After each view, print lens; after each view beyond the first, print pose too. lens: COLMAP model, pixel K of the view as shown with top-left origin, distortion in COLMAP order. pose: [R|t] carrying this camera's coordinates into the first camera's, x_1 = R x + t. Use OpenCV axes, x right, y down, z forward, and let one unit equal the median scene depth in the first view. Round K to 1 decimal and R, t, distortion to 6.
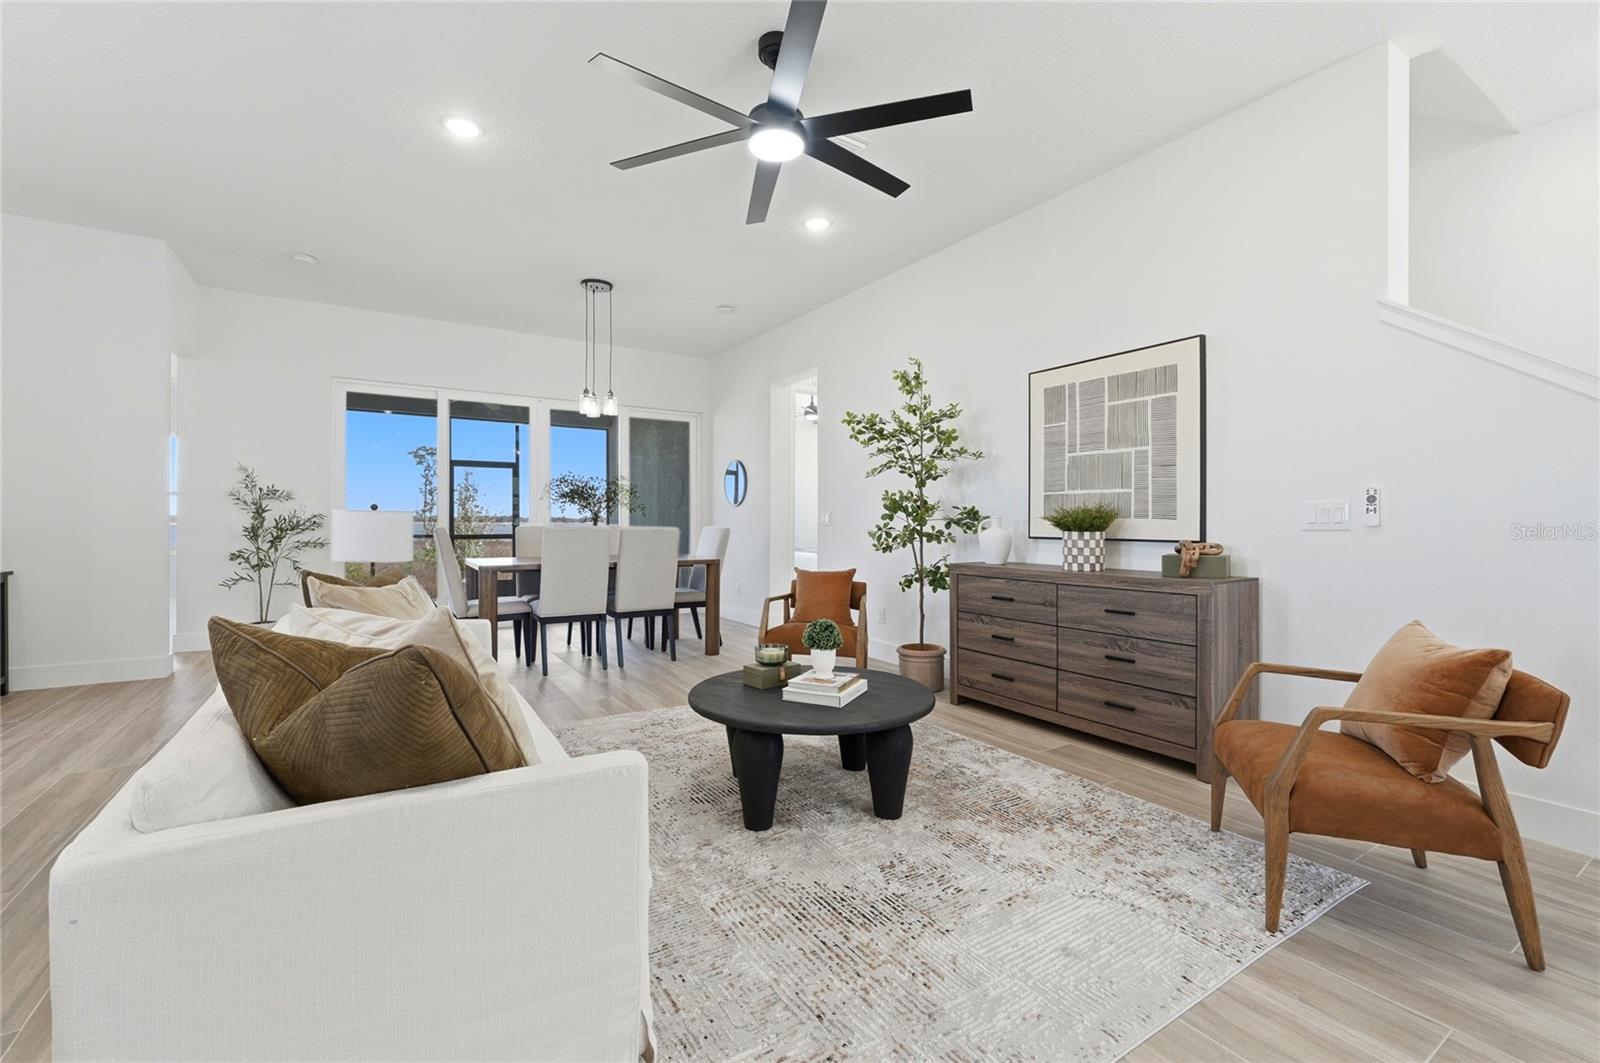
lens RADIAL K [[670.2, 0, 785.8], [0, 670.2, 520.5], [0, 0, 1]] dist [-0.000374, -0.001103]
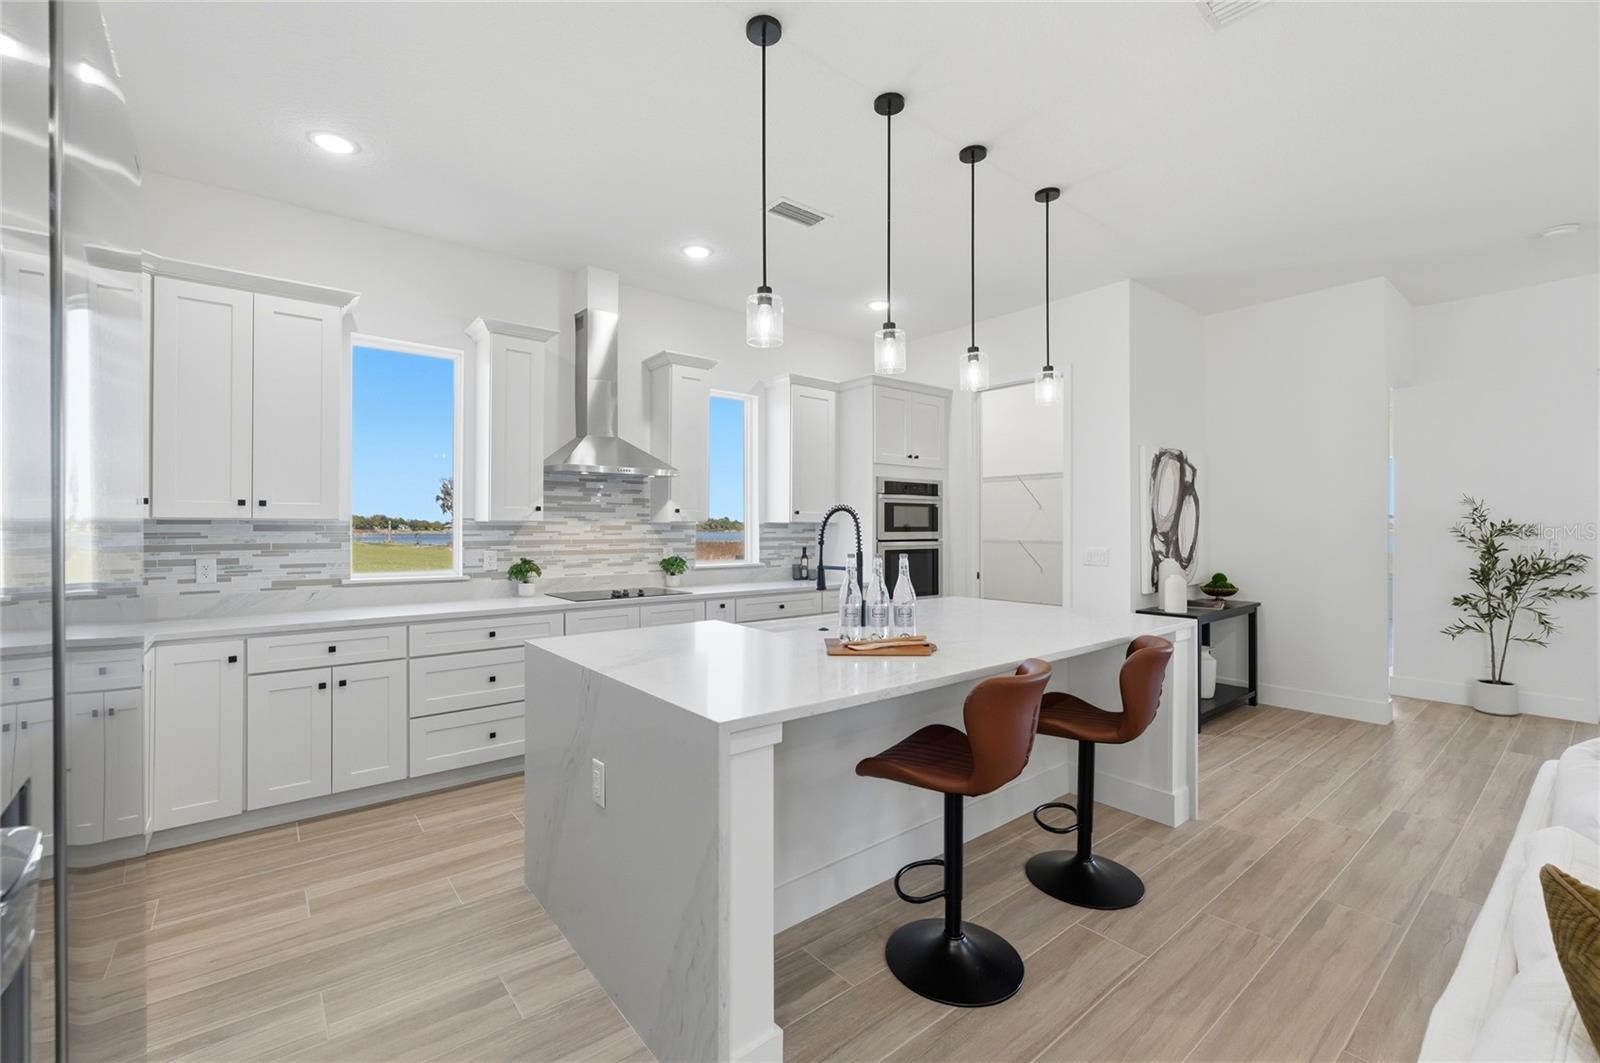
lens RADIAL K [[670.2, 0, 802.6], [0, 670.2, 526.5], [0, 0, 1]] dist [-0.000374, -0.001103]
pose [[0.126112, -0.001406, -0.992015, -0.059198], [0.002790, 0.999996, -0.001062, -0.045997], [0.992012, -0.002634, 0.126115, 0.033354]]
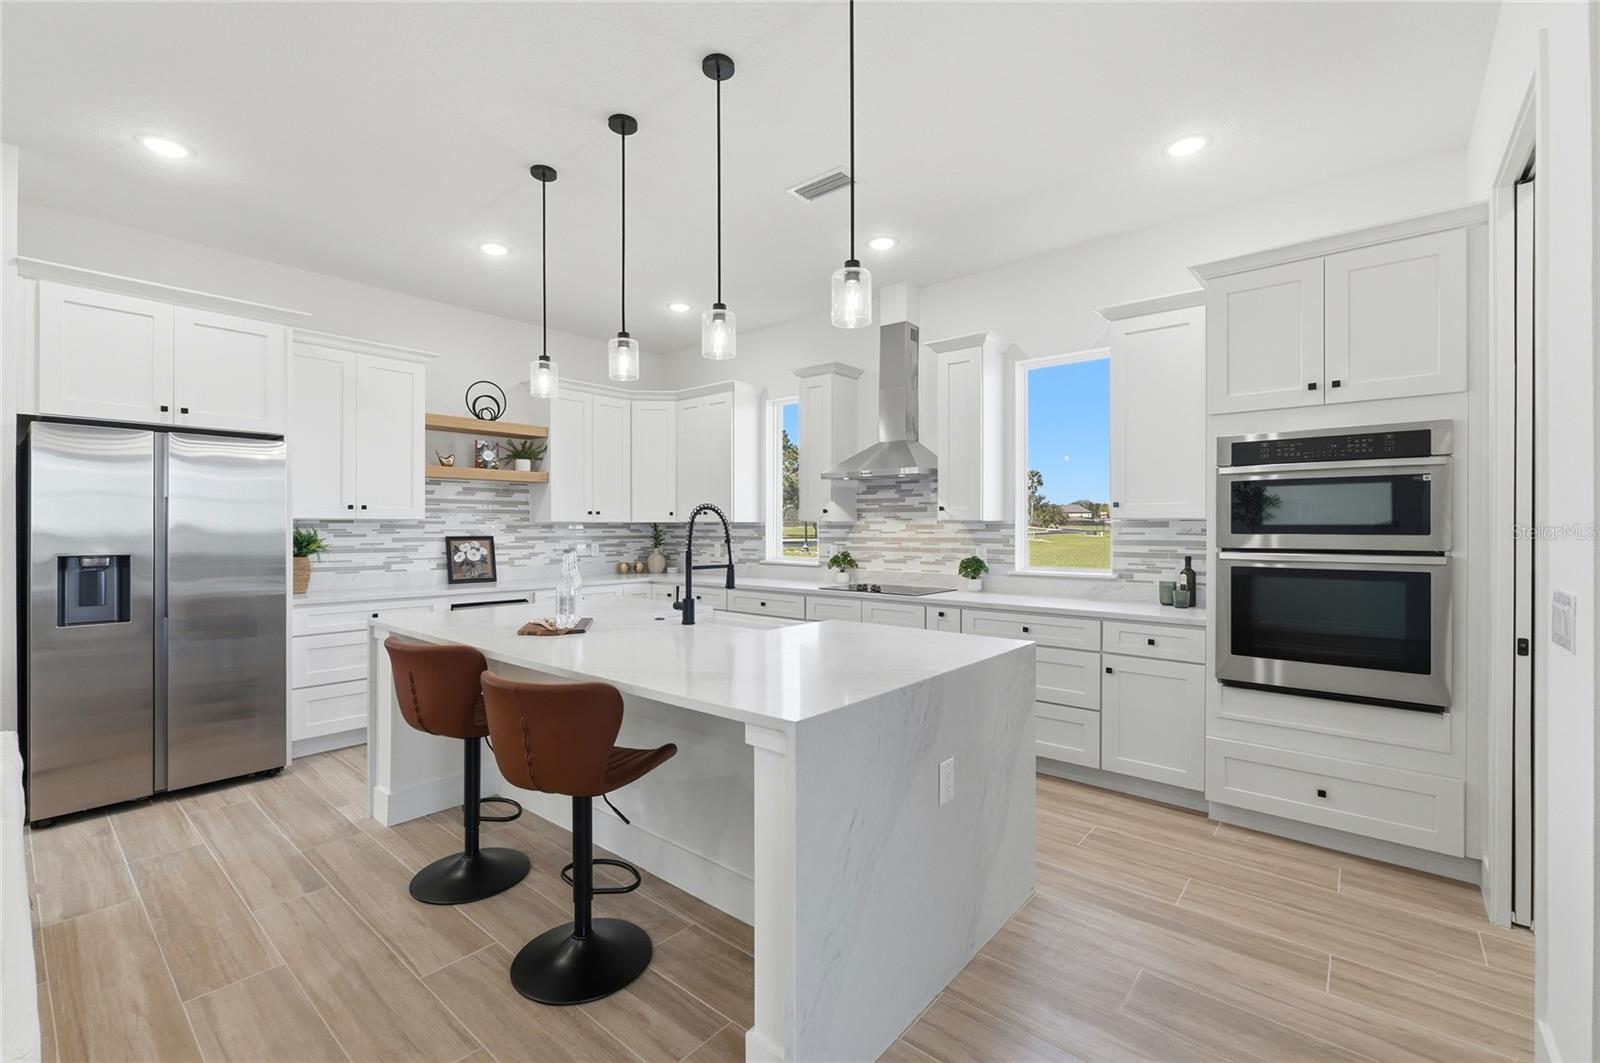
lens RADIAL K [[670.2, 0, 770.1], [0, 670.2, 526.0], [0, 0, 1]] dist [-0.000374, -0.001103]
pose [[-0.953676, -0.000654, -0.300835, -0.480360], [0.000882, 0.999987, -0.004969, -0.042791], [0.300834, -0.005004, -0.953663, 0.672588]]
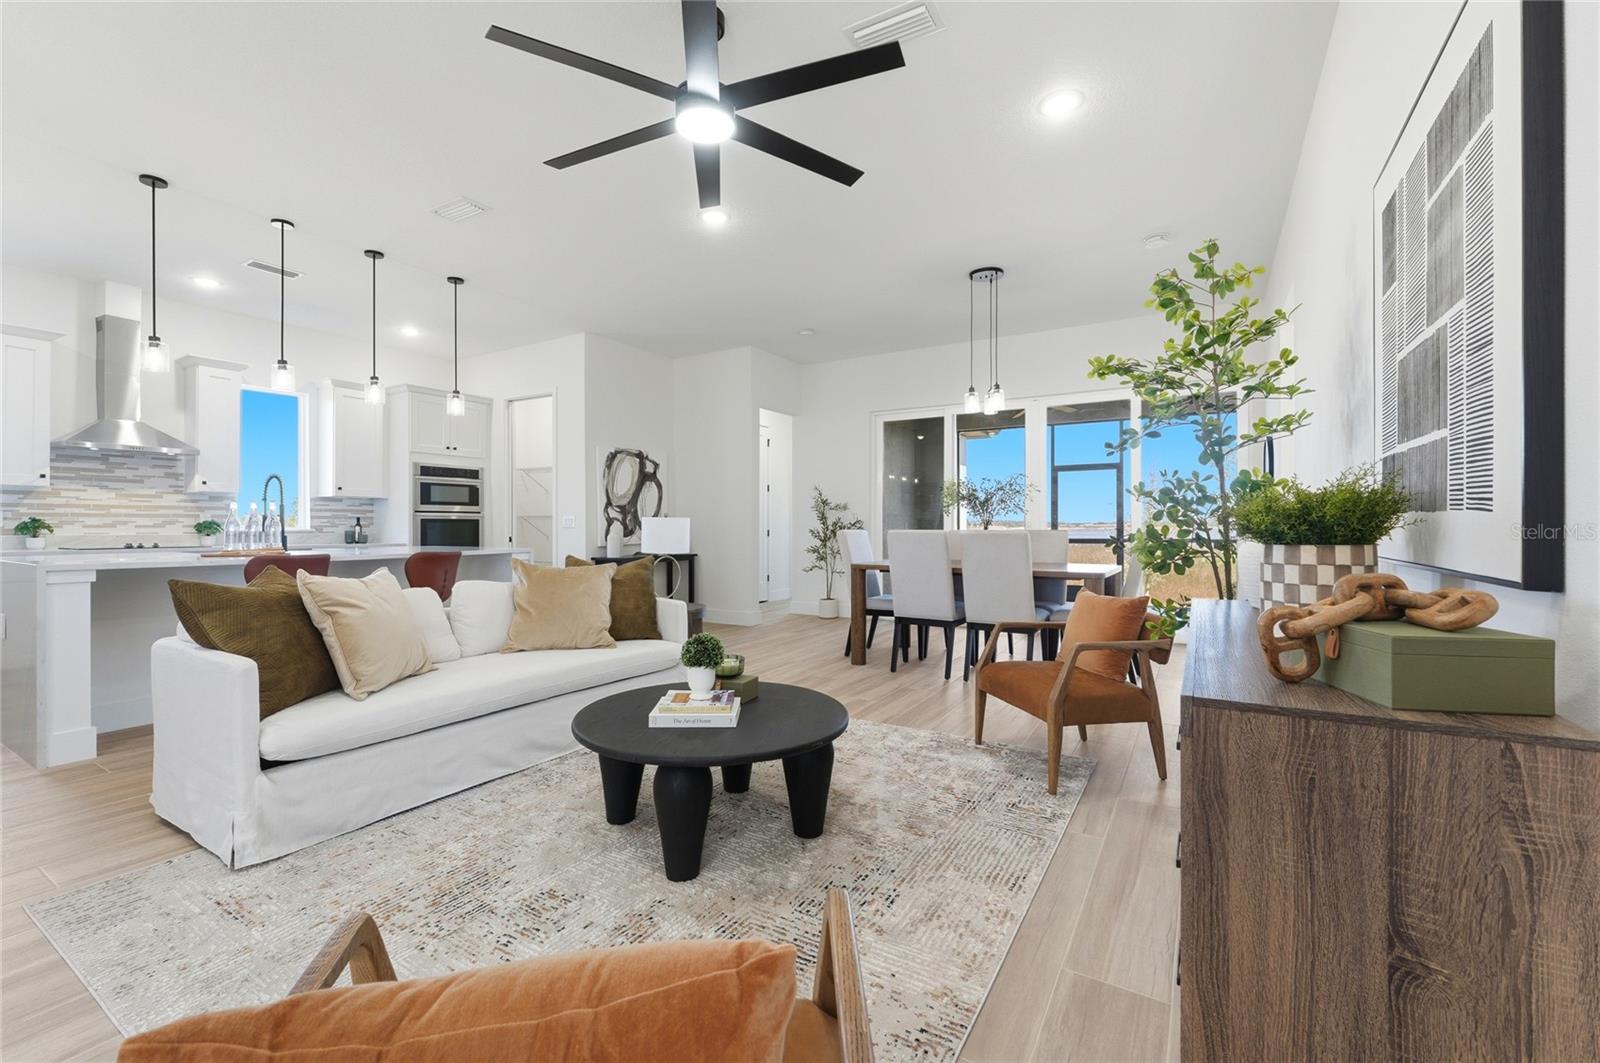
lens RADIAL K [[670.2, 0, 809.0], [0, 670.2, 525.4], [0, 0, 1]] dist [-0.000374, -0.001103]
pose [[0.451509, -0.001786, -0.892265, 0.449513], [0.002098, 0.999997, -0.000940, 0.002564], [0.892264, -0.001447, 0.451511, 0.354144]]
